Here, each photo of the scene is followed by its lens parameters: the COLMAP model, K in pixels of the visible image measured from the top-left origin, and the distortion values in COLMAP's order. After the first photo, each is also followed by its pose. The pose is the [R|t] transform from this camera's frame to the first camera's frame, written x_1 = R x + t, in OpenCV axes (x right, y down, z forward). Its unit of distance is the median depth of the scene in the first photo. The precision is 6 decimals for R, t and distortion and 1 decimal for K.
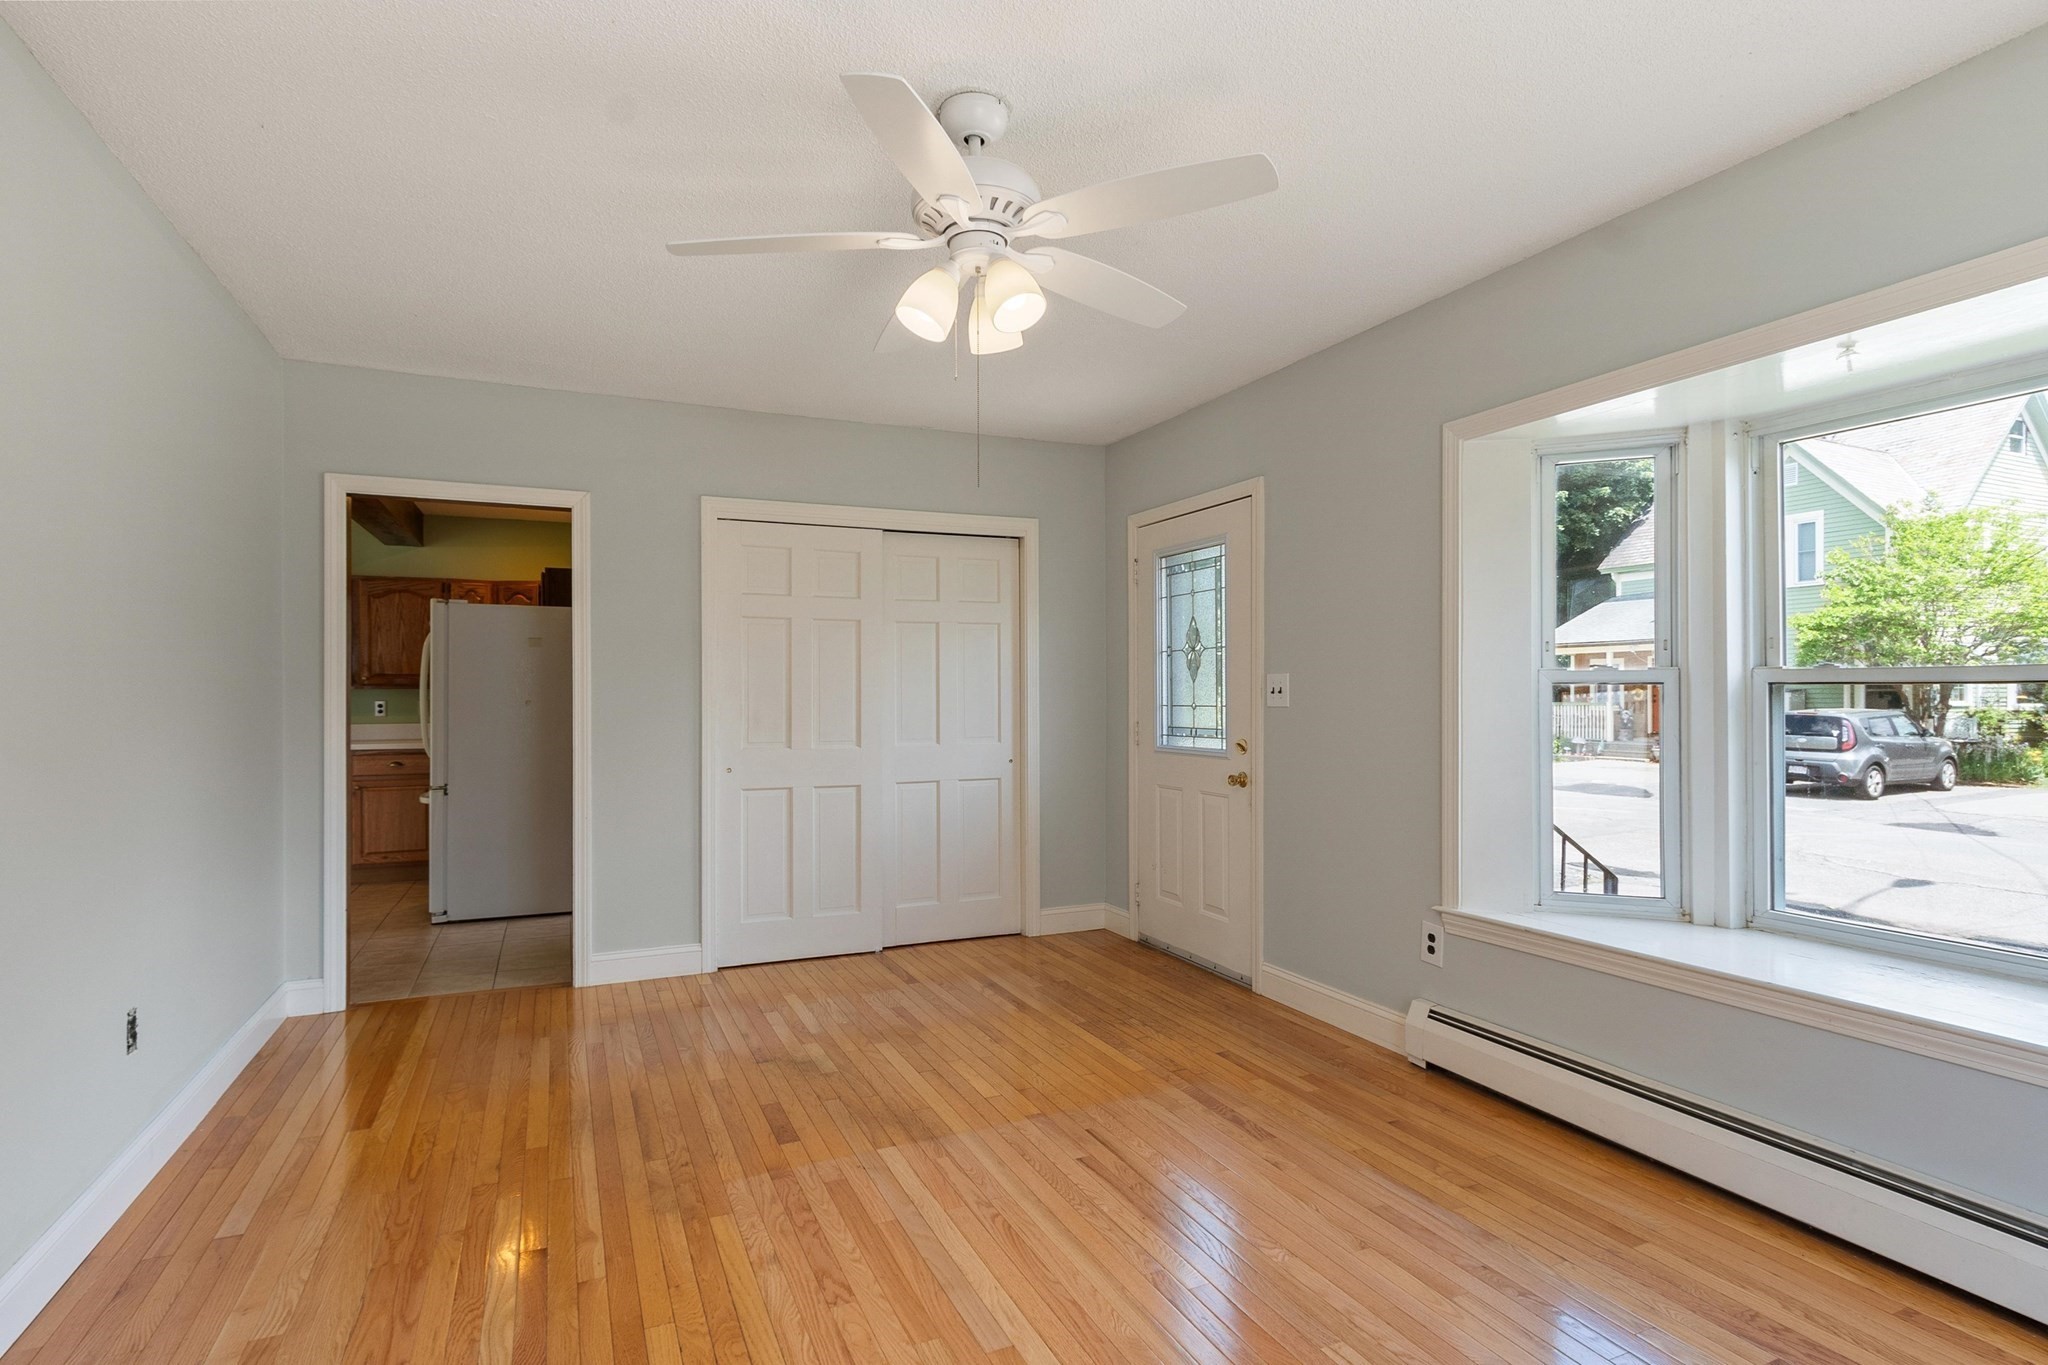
lens RADIAL K [[1076.5, 0, 1041.9], [0, 1076.5, 693.0], [0, 0, 1]] dist [0.006981, -0.003202]
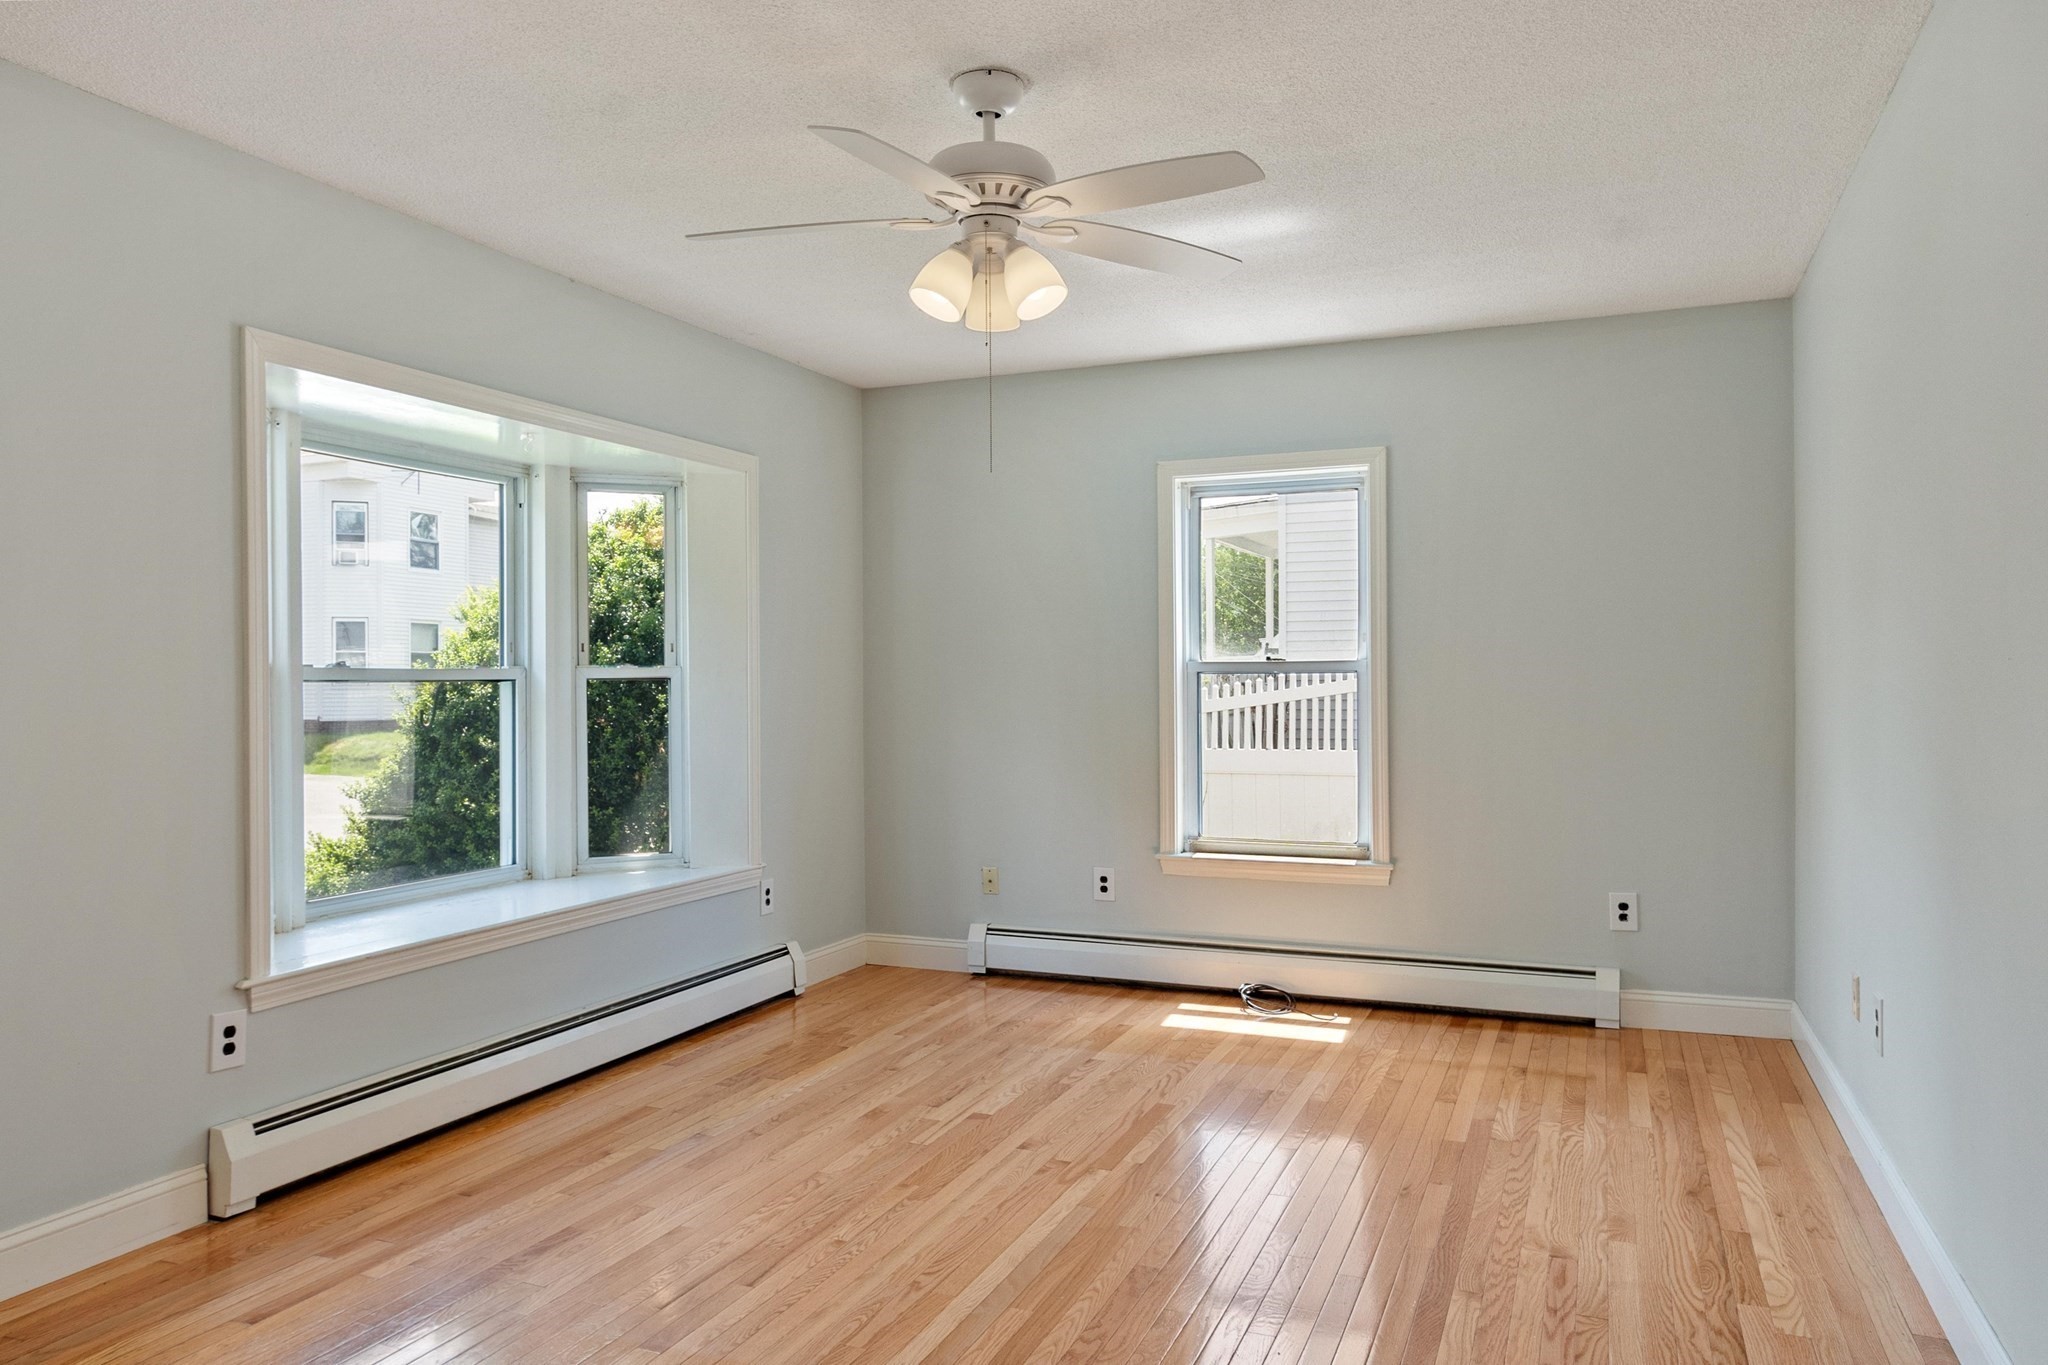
lens RADIAL K [[1348.3, 0, 1030.3], [0, 1348.3, 684.3], [0, 0, 1]] dist [0.007069, 0.001756]
pose [[-0.680469, 0.006590, 0.732748, -0.852268], [0.009056, 0.999959, -0.000584, 0.002015], [-0.732721, 0.006238, -0.680500, 1.573083]]
